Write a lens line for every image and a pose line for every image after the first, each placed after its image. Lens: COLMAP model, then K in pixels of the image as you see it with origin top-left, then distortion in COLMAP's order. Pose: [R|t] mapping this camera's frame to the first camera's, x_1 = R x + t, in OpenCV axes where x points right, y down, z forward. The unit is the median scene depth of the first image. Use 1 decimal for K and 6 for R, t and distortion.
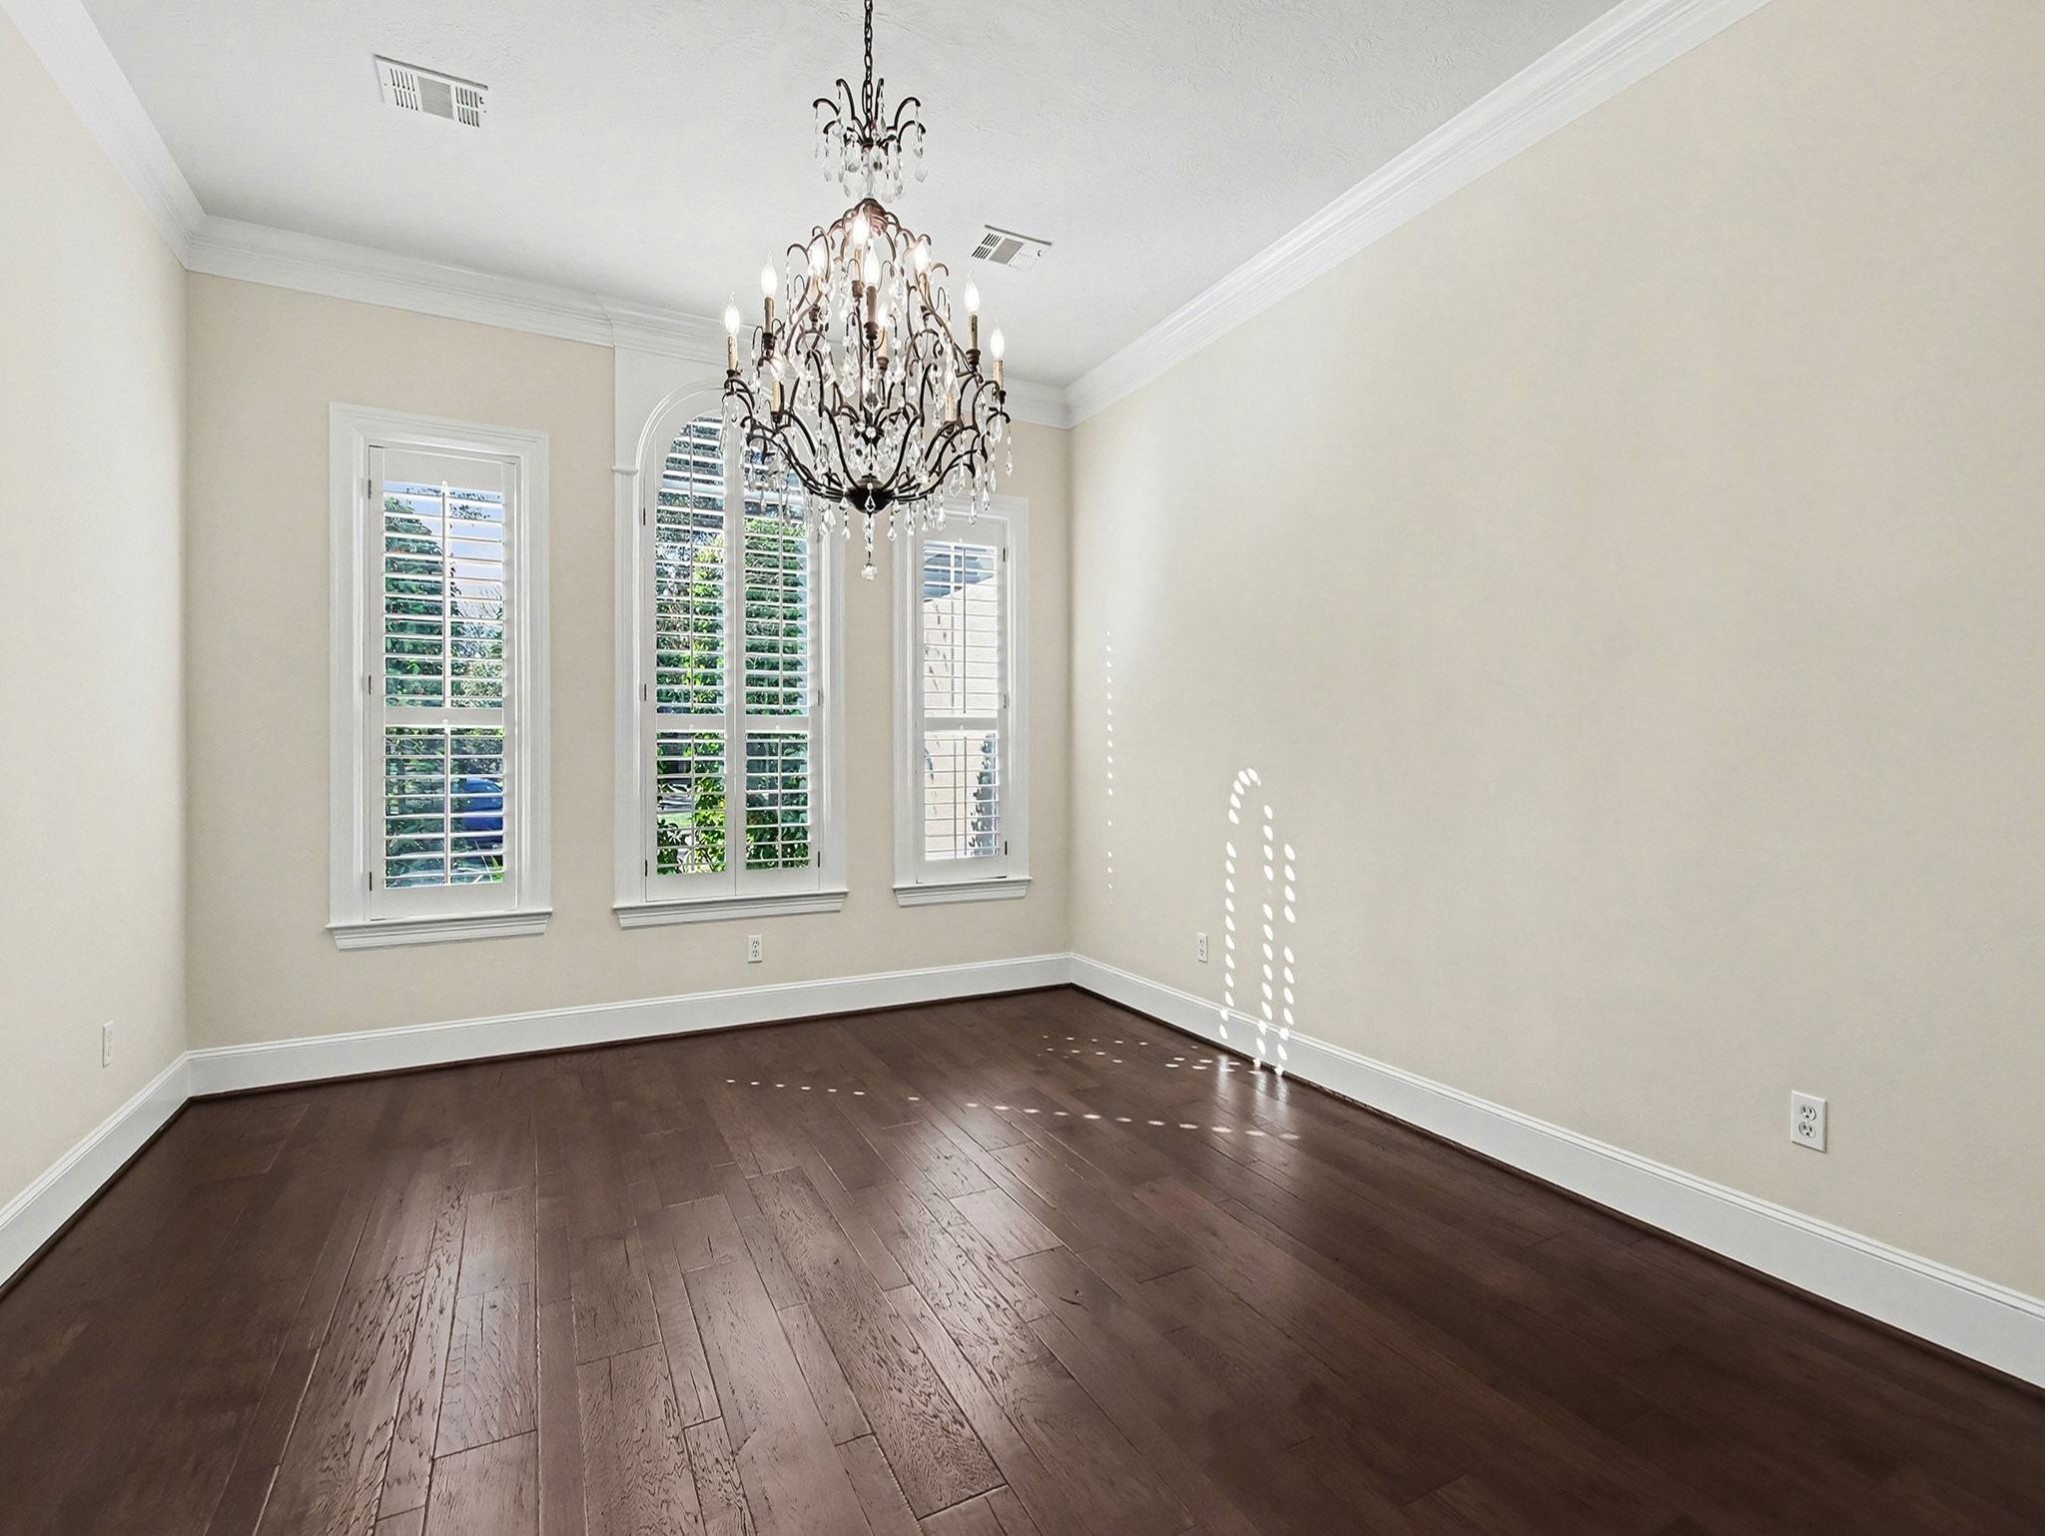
lens RADIAL K [[931.9, 0, 1026.2], [0, 931.9, 761.4], [0, 0, 1]] dist [-0.001987, 0.000111]
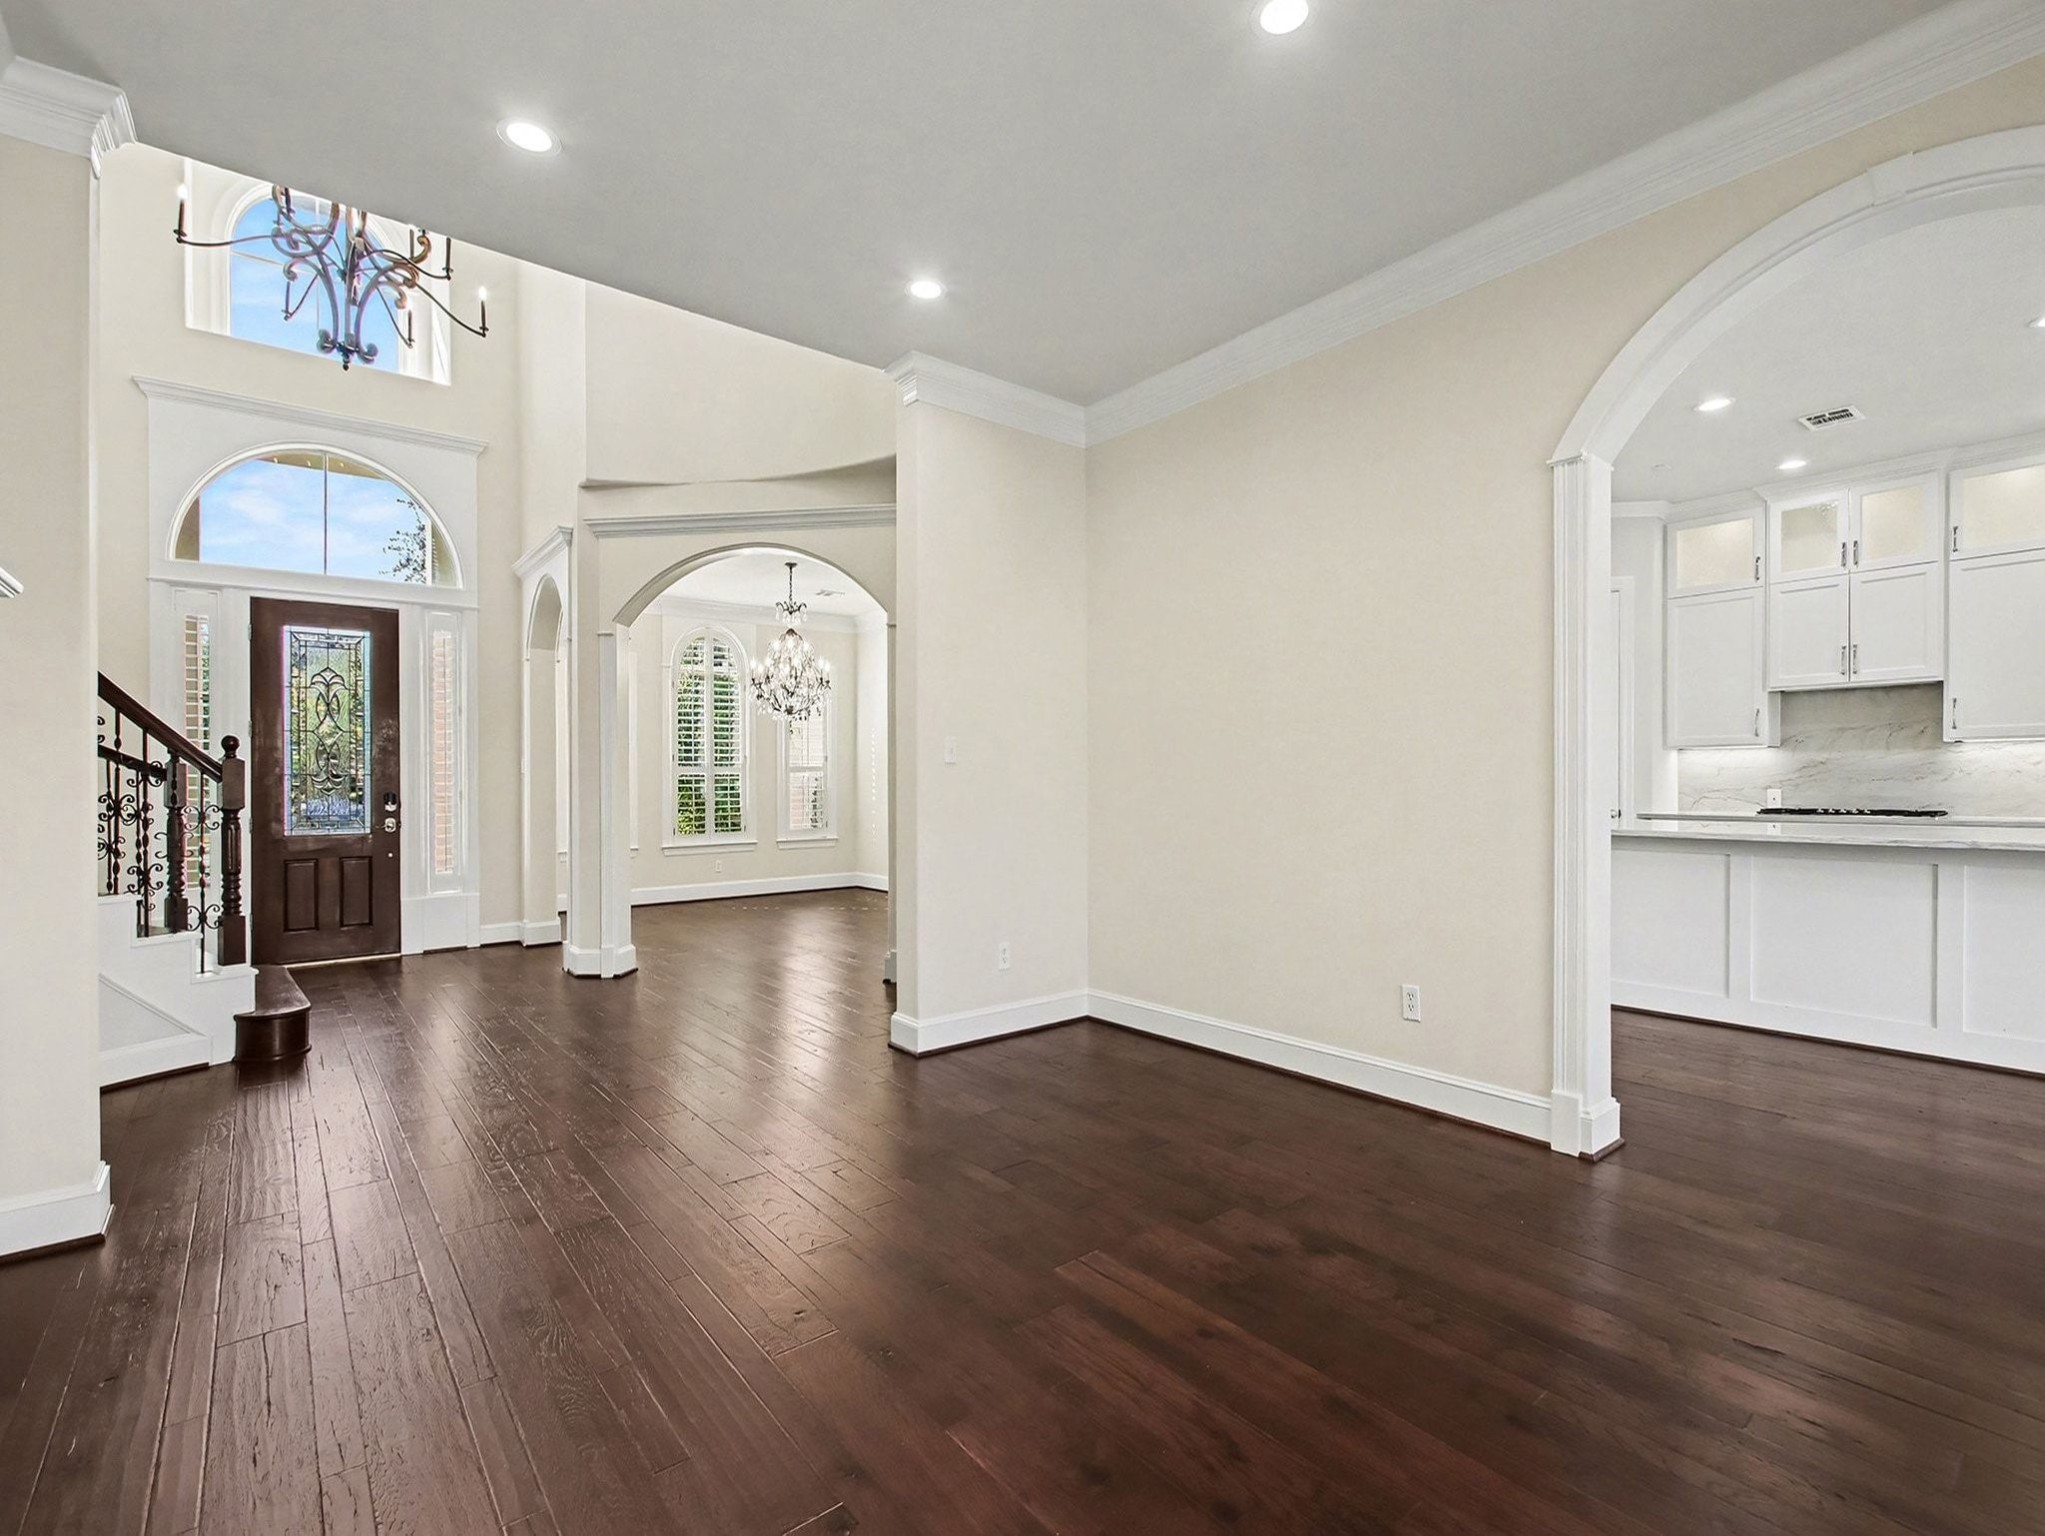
lens RADIAL K [[931.9, 0, 1022.7], [0, 931.9, 786.5], [0, 0, 1]] dist [-0.001987, 0.000111]
pose [[0.979675, -0.003090, 0.200567, -0.009987], [0.003754, 0.999989, -0.002930, 0.010059], [-0.200556, 0.003624, 0.979676, -1.409664]]
